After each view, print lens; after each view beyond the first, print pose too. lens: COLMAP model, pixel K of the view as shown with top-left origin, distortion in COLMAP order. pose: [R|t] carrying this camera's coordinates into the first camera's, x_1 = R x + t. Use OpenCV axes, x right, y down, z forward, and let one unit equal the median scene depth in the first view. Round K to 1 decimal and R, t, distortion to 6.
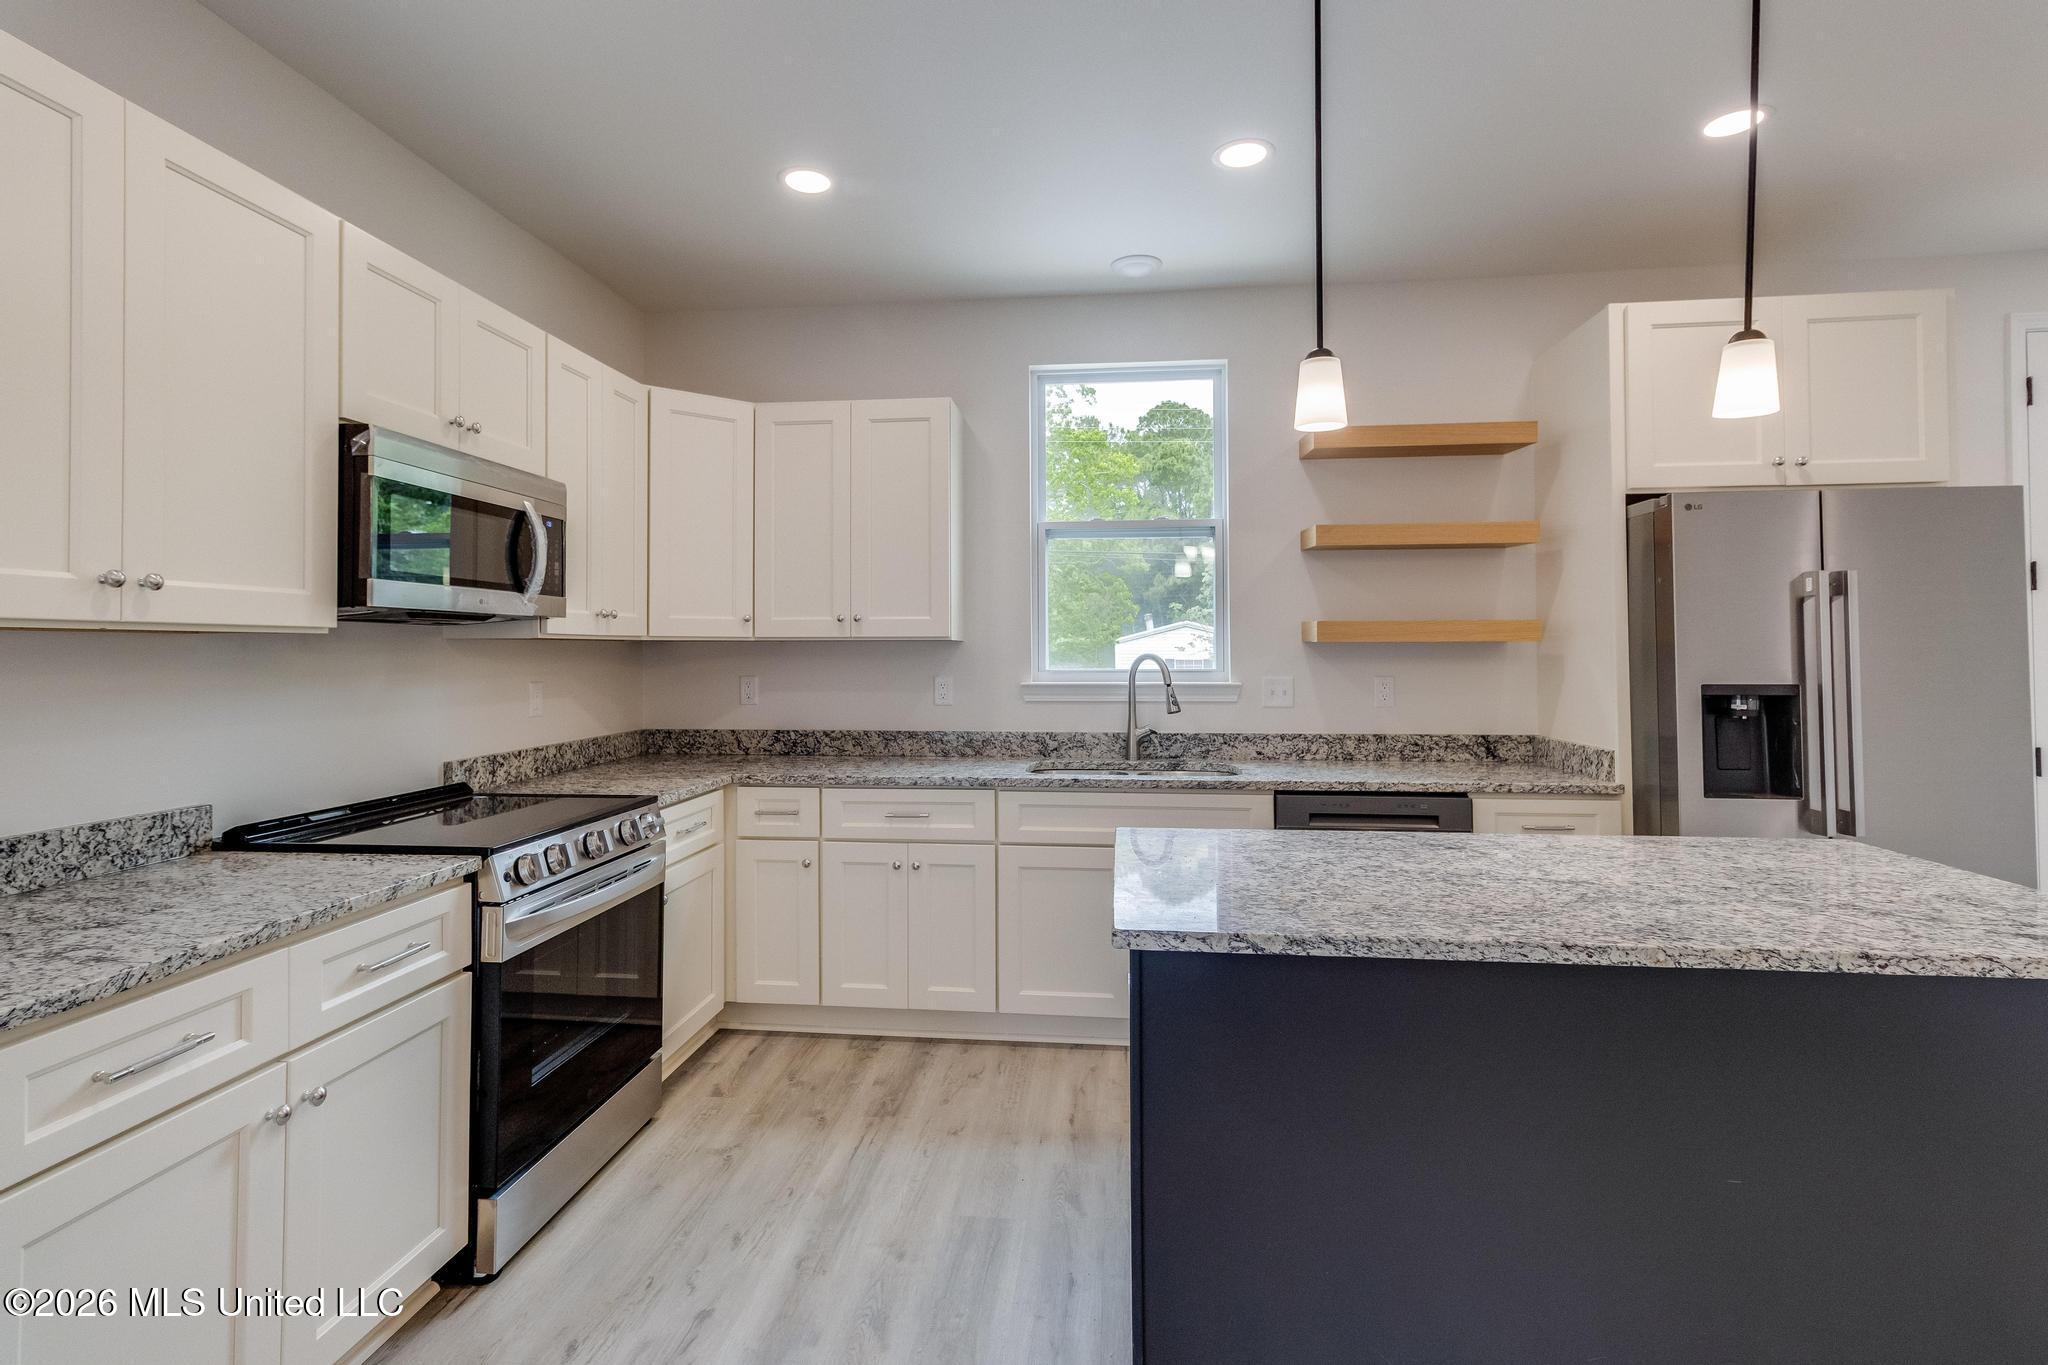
lens RADIAL K [[975.7, 0, 1016.3], [0, 975.7, 626.8], [0, 0, 1]] dist [0.004486, 0.000383]
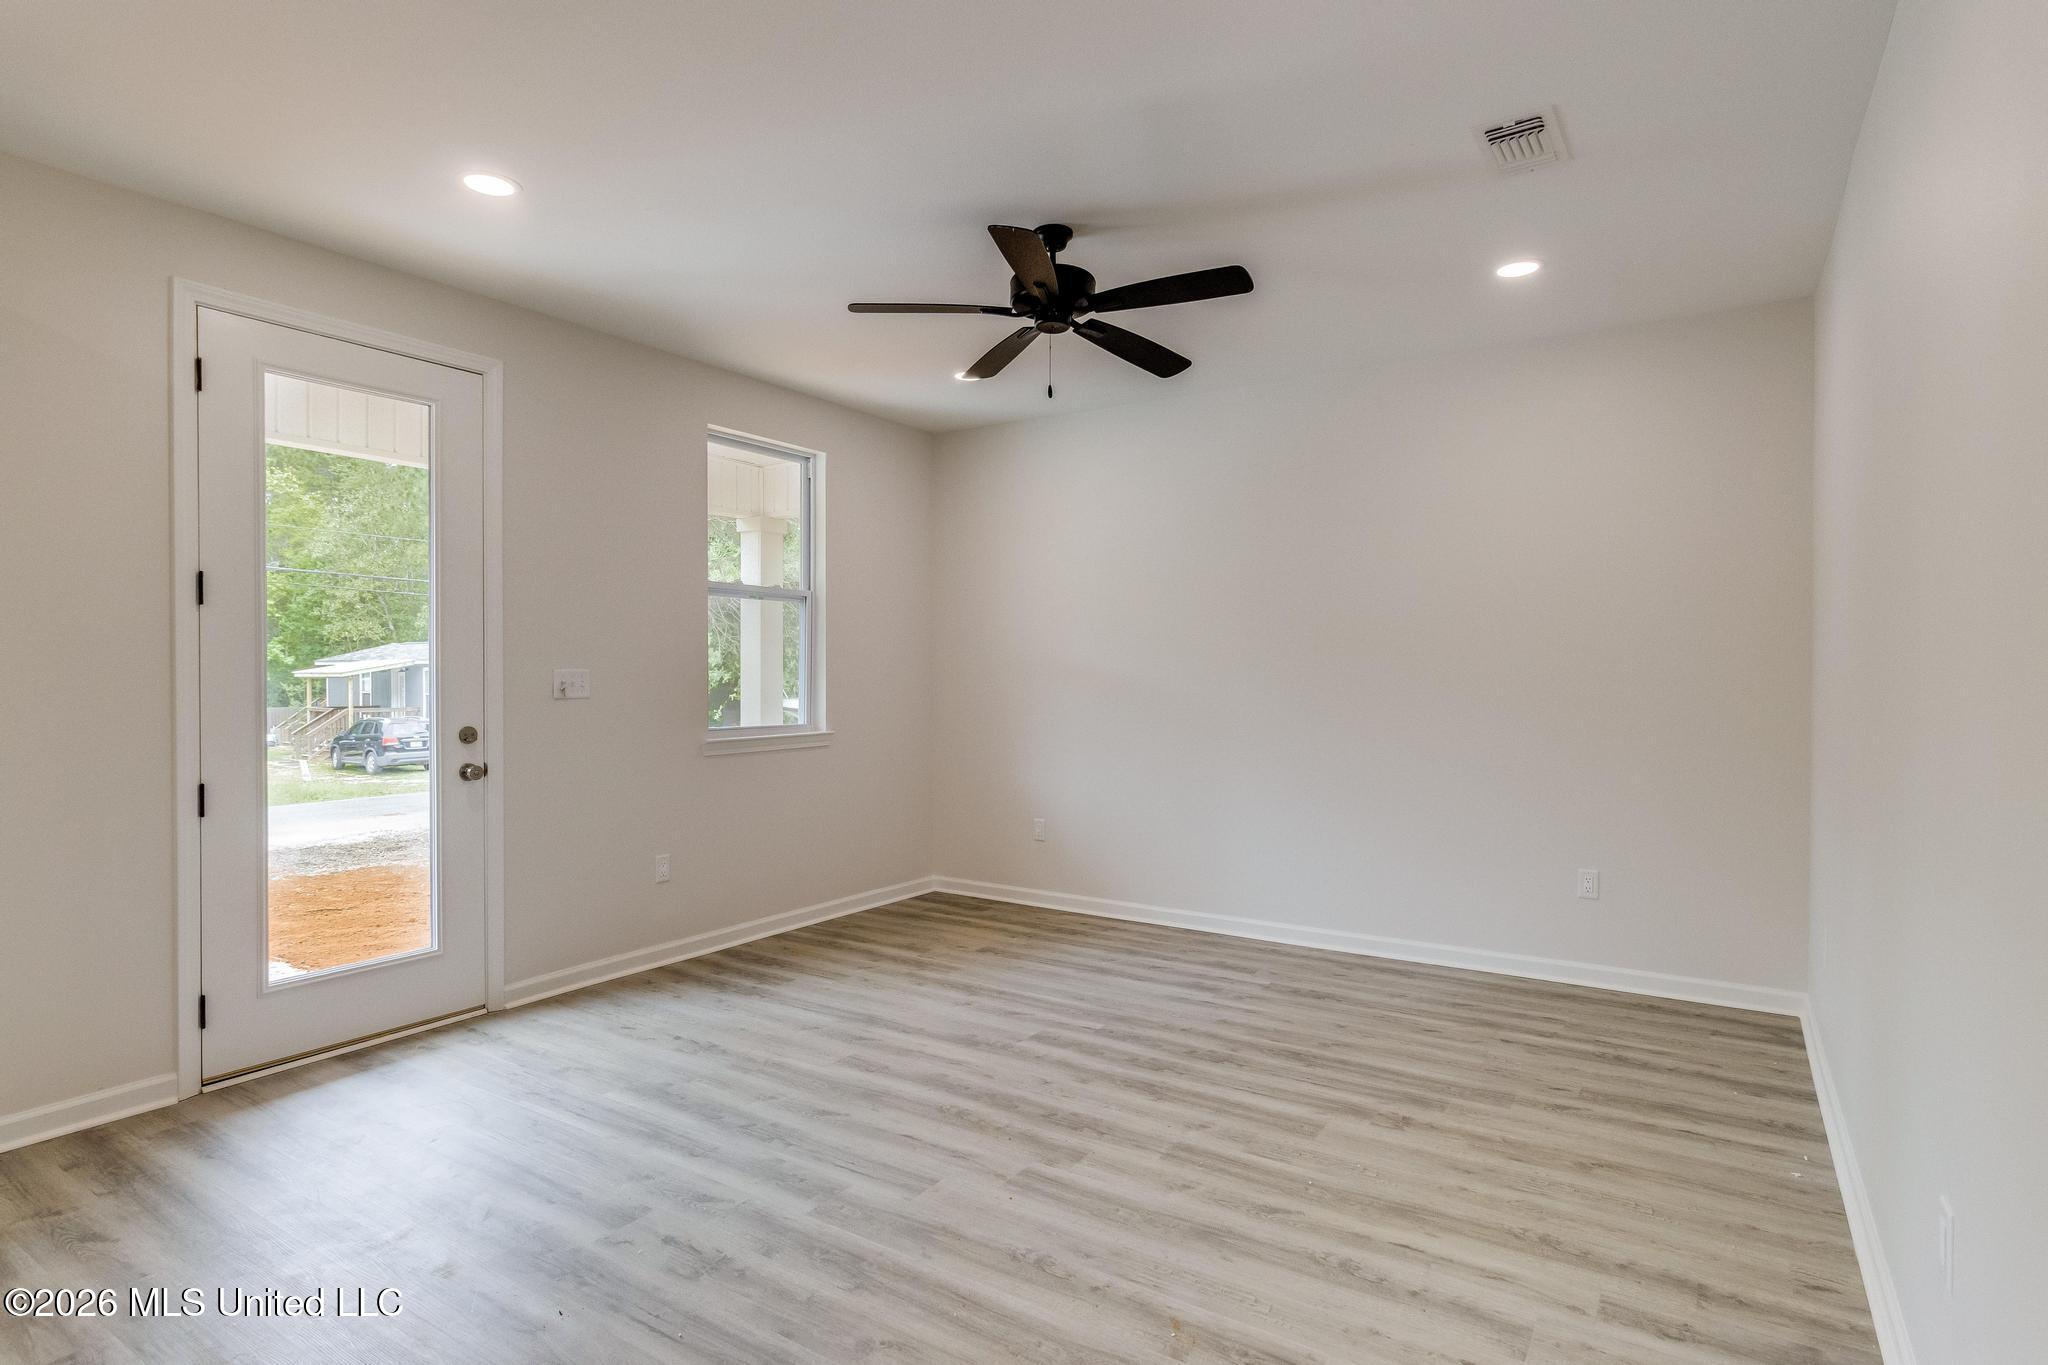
lens RADIAL K [[1049.5, 0, 1024.0], [0, 1049.5, 682.5], [0, 0, 1]] dist [-0.002483, -0.000465]
pose [[0.448366, -0.004856, 0.893837, 0.530798], [-0.022656, 0.999602, 0.016795, 0.000129], [-0.893563, -0.027781, 0.448078, -0.074696]]
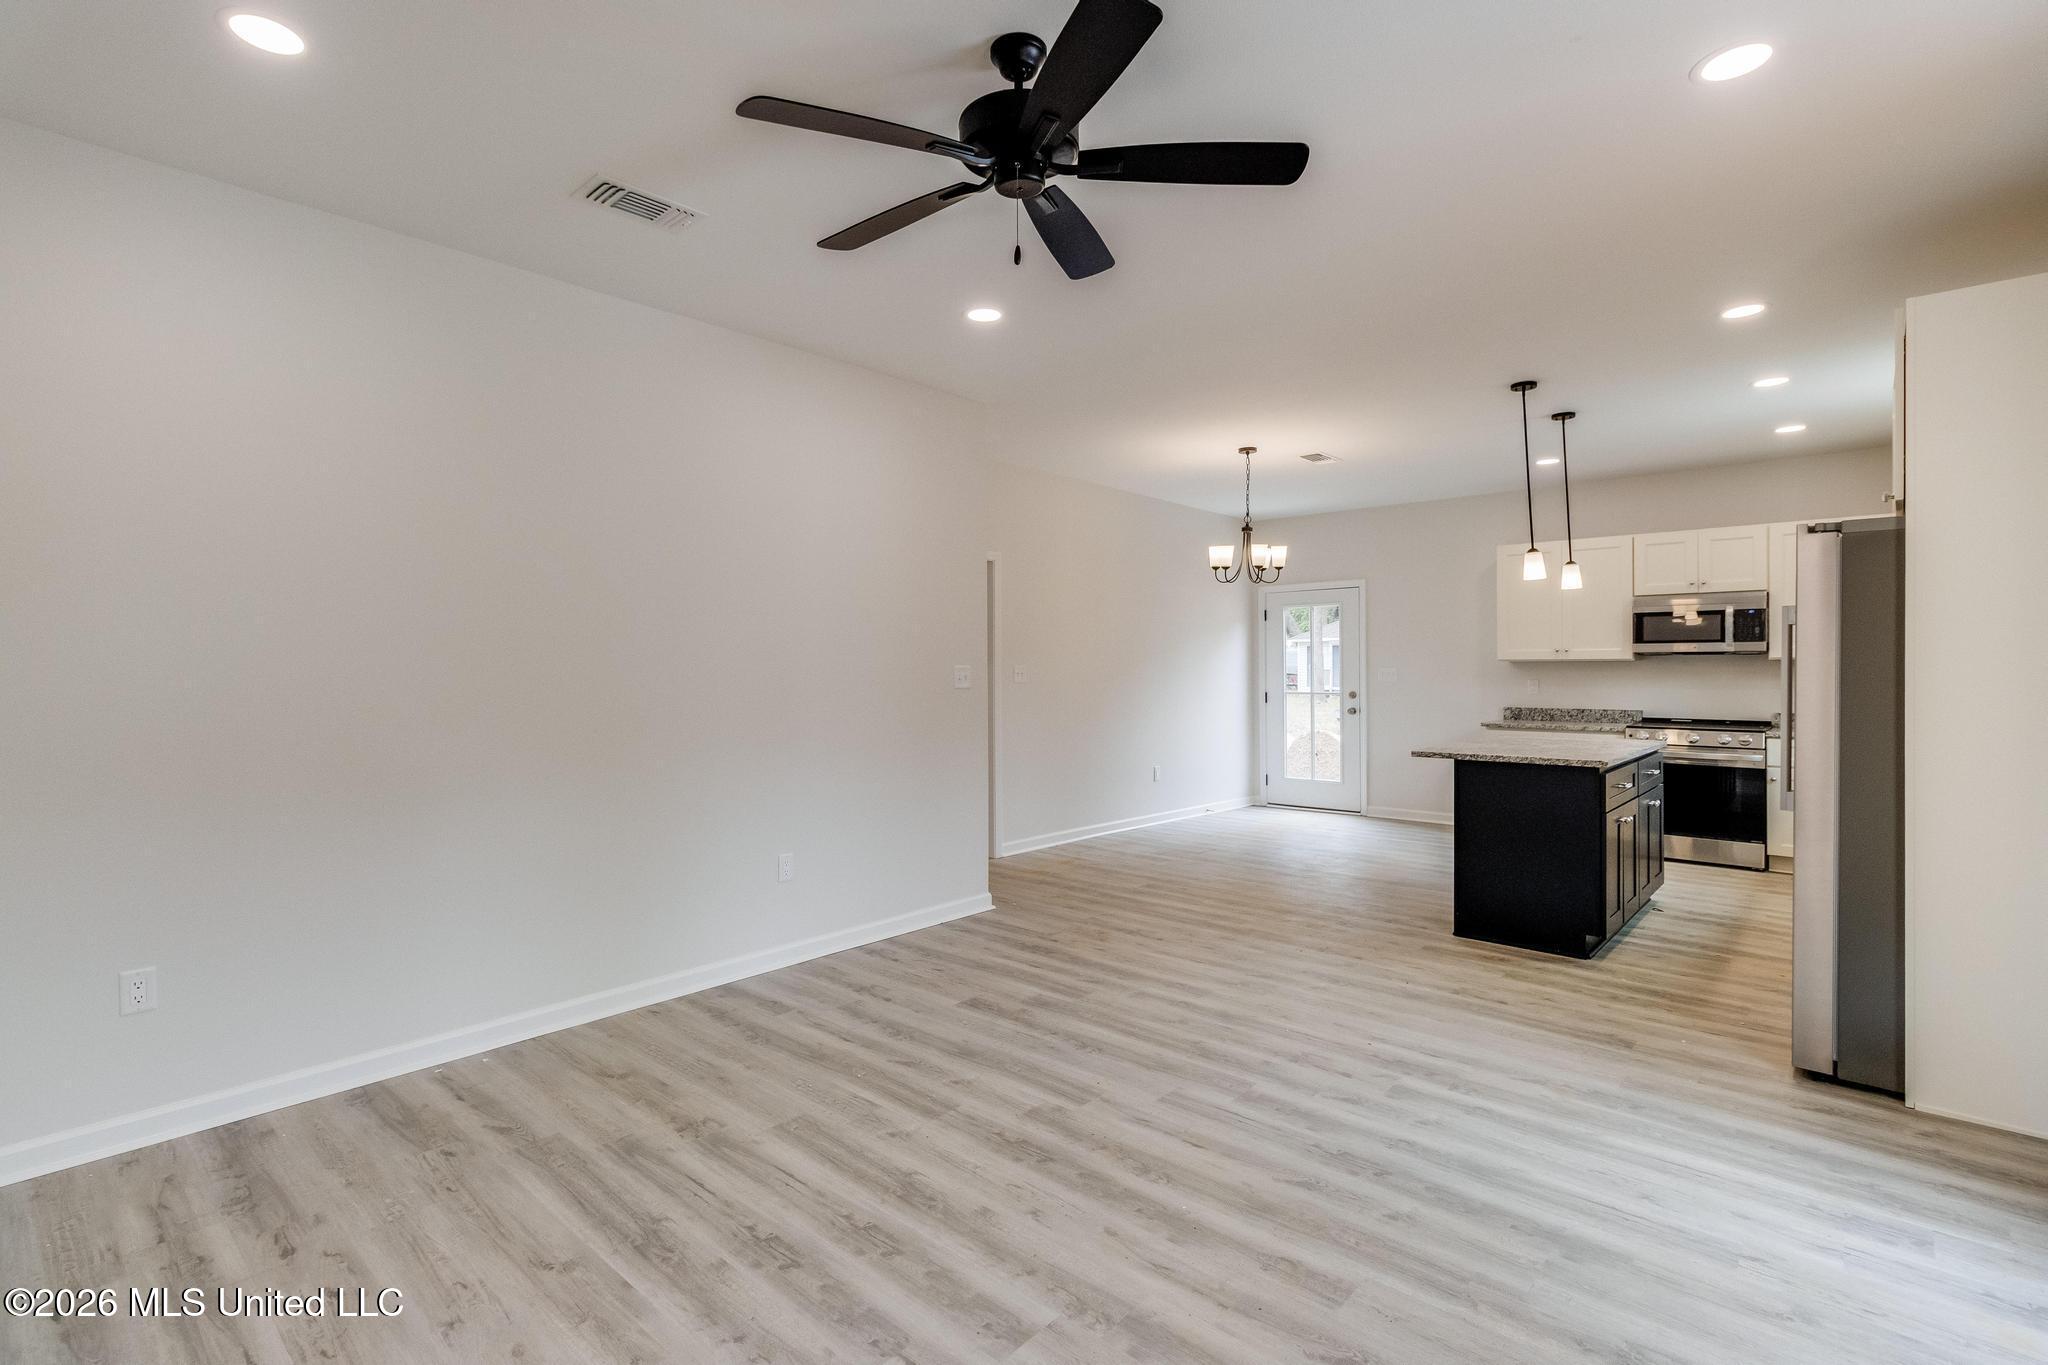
lens RADIAL K [[956.2, 0, 1016.5], [0, 956.2, 667.0], [0, 0, 1]] dist [0.001634, 0.000132]
pose [[-0.578634, 0.003230, -0.815581, 1.947251], [0.022749, 0.999667, -0.012180, 0.012594], [0.815270, -0.025601, -0.578514, 0.712290]]
